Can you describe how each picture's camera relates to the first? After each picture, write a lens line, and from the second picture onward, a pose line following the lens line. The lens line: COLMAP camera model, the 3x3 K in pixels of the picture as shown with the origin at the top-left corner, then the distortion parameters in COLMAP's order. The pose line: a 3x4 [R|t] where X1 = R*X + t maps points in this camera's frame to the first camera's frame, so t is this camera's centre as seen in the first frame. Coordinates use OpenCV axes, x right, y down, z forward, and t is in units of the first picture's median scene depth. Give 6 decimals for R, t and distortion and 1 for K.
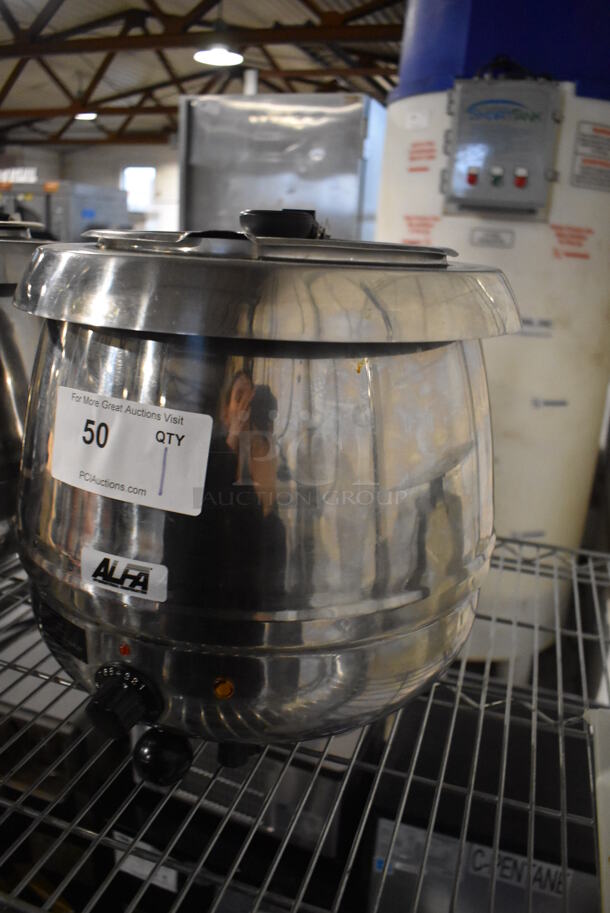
lens RADIAL K [[700.1, 0, 305.0], [0, 700.1, 456.5], [0, 0, 1]] dist [-0.101384, 0.009398]
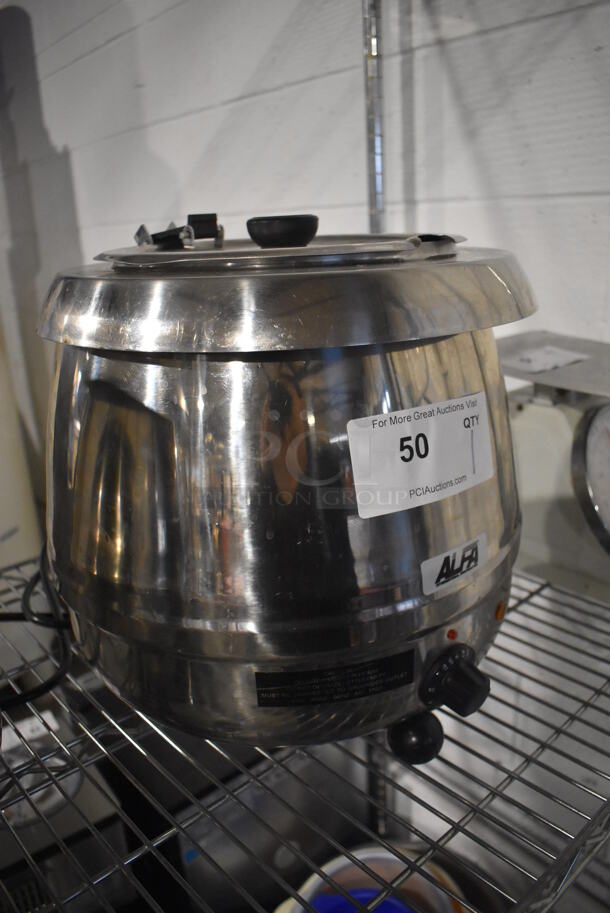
lens RADIAL K [[700.1, 0, 305.0], [0, 700.1, 456.5], [0, 0, 1]] dist [-0.101384, 0.009398]
pose [[0.498763, -0.351295, 0.792355, -0.995566], [0.329237, 0.922447, 0.201727, -0.232238], [-0.801772, 0.160259, 0.575742, 0.466278]]
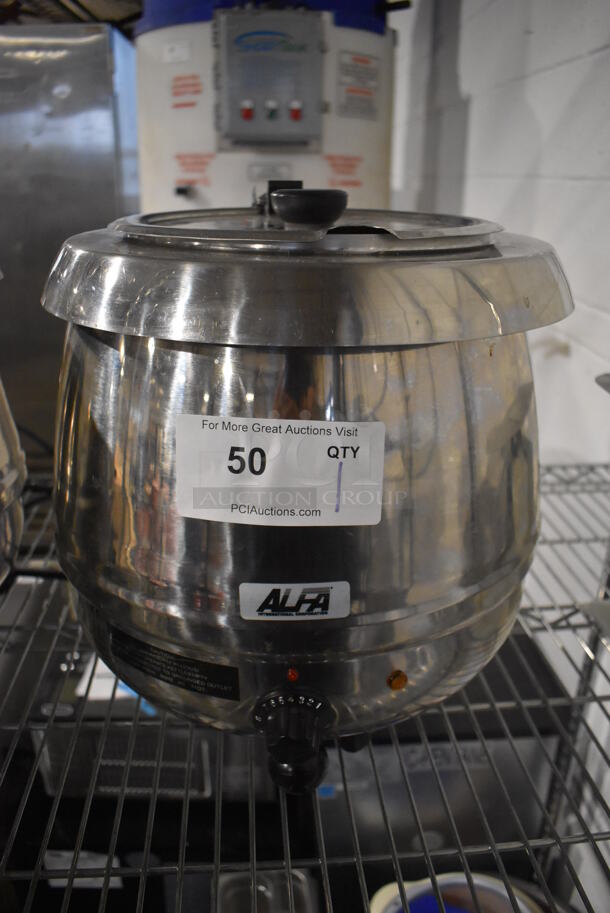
lens RADIAL K [[700.1, 0, 305.0], [0, 700.1, 456.5], [0, 0, 1]] dist [-0.101384, 0.009398]
pose [[0.920571, -0.189081, 0.341756, -0.459508], [0.156002, 0.980183, 0.122085, -0.116903], [-0.358067, -0.059073, 0.931825, 0.102580]]
